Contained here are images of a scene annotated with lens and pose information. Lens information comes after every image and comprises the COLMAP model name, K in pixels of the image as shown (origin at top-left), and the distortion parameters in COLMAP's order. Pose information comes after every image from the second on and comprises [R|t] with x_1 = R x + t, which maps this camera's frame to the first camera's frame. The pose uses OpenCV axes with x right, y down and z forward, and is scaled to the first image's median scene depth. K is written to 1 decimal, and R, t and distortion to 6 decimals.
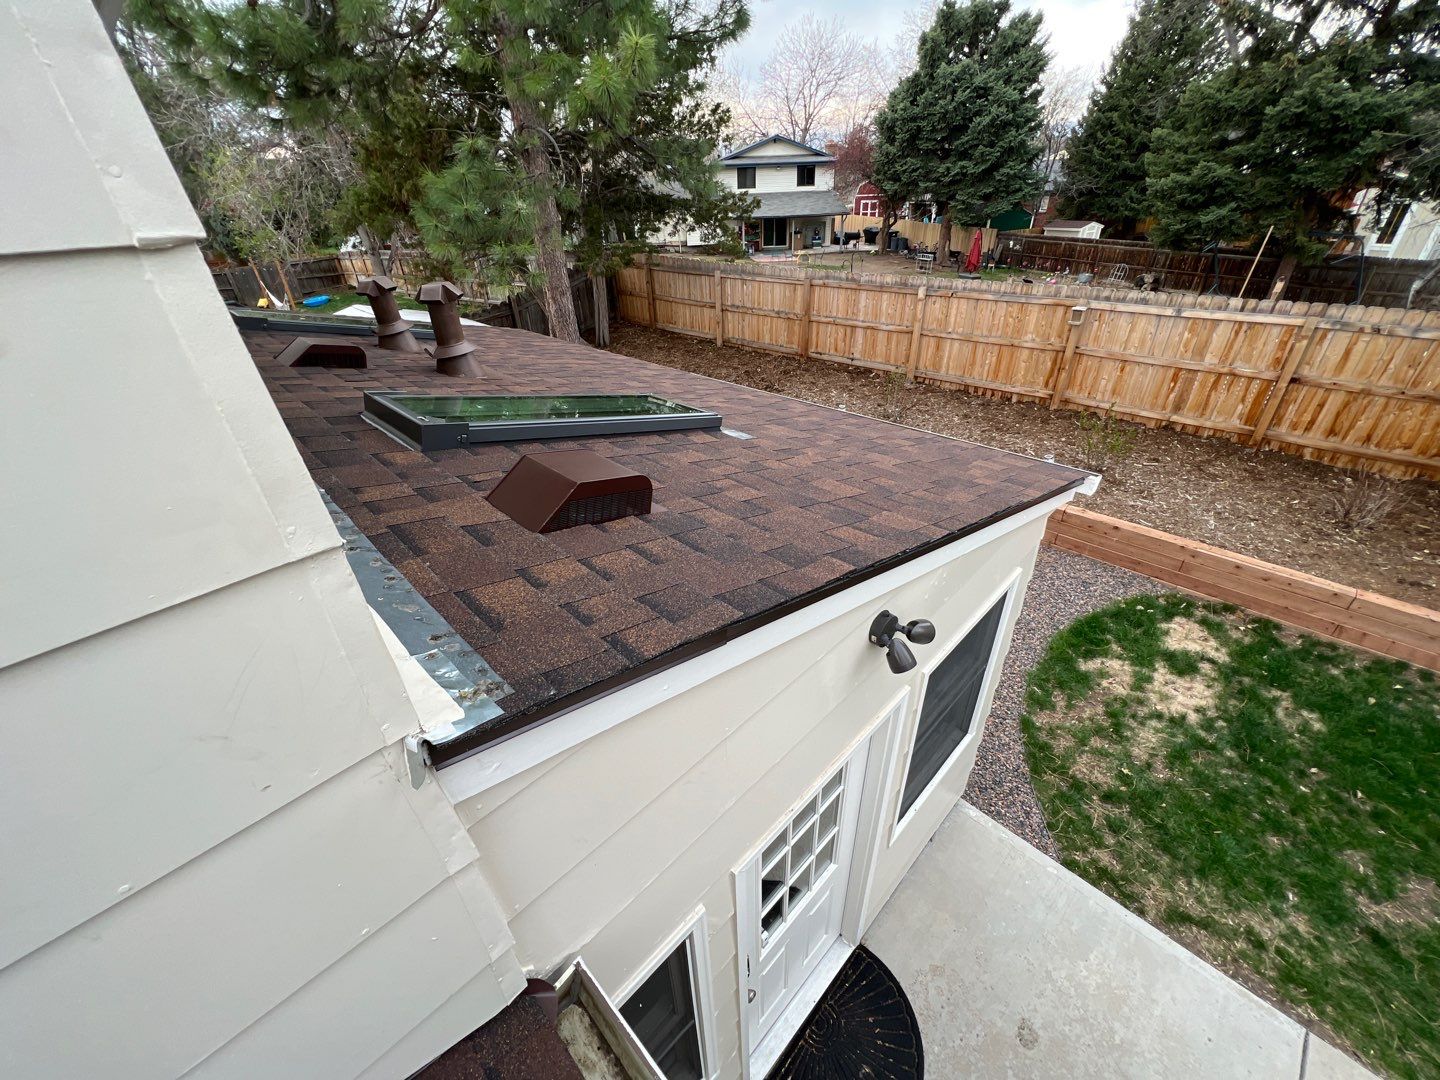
lens RADIAL K [[578.7, 0, 720.0], [0, 578.7, 540.0], [0, 0, 1]] dist [-0.000787, -0.000253]
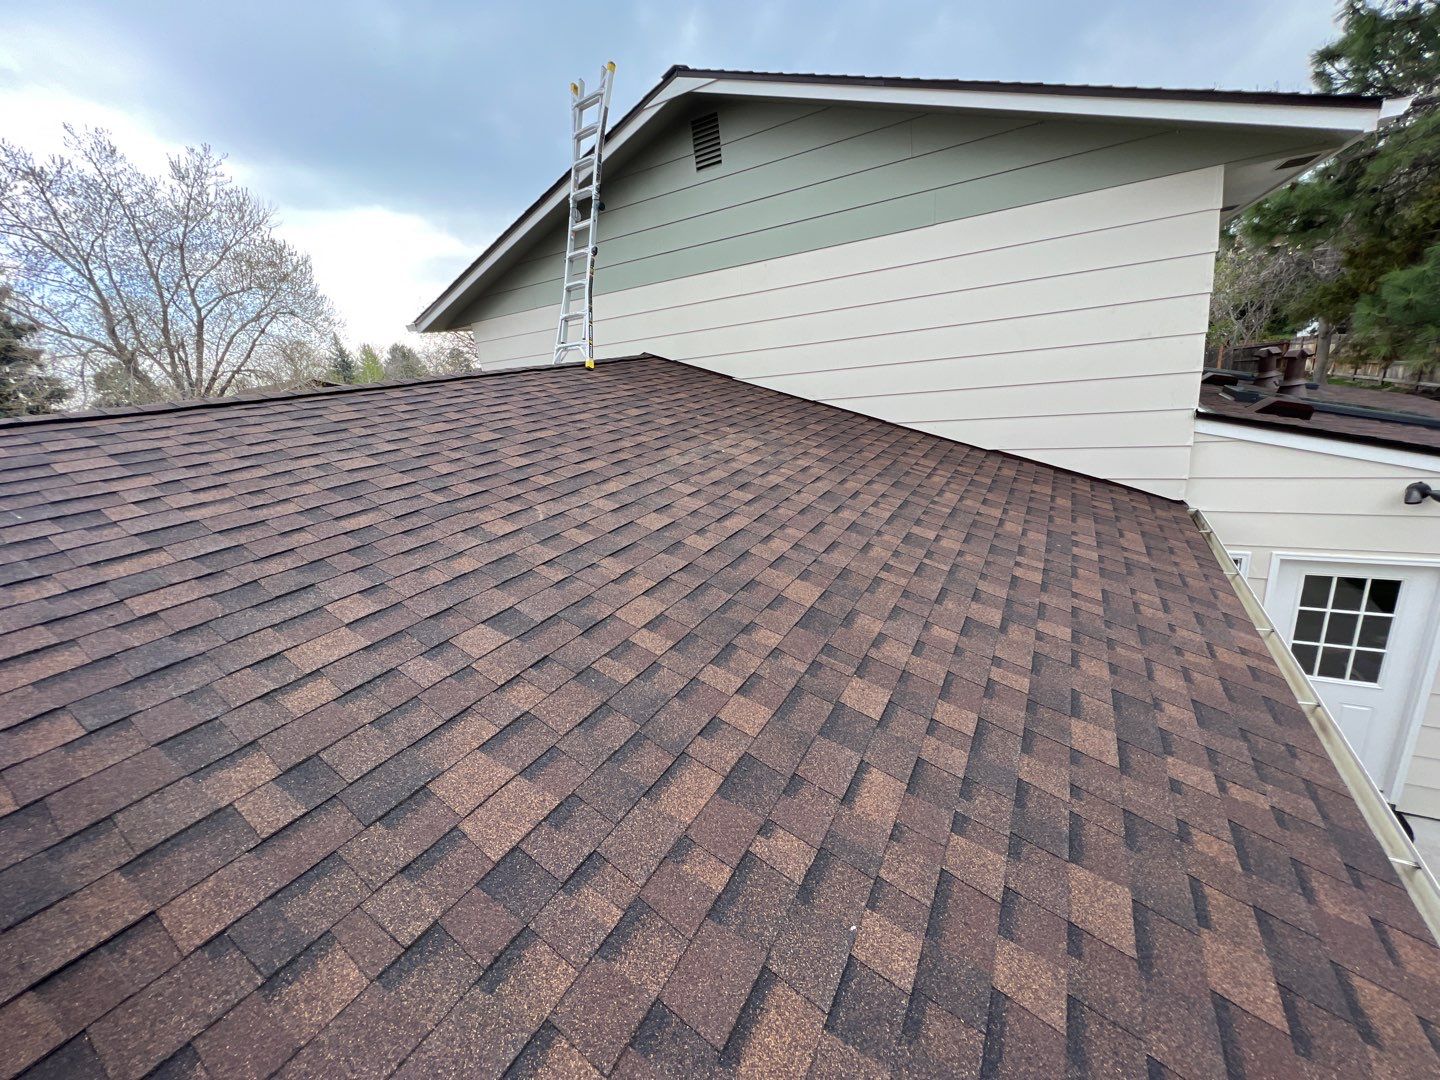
lens RADIAL K [[578.7, 0, 720.0], [0, 578.7, 540.0], [0, 0, 1]] dist [-0.000787, -0.000253]
pose [[0.273746, 0.291583, -0.916538, 0.258852], [-0.408175, 0.898088, 0.163802, 0.165569], [0.870894, 0.329268, 0.364865, -0.326389]]
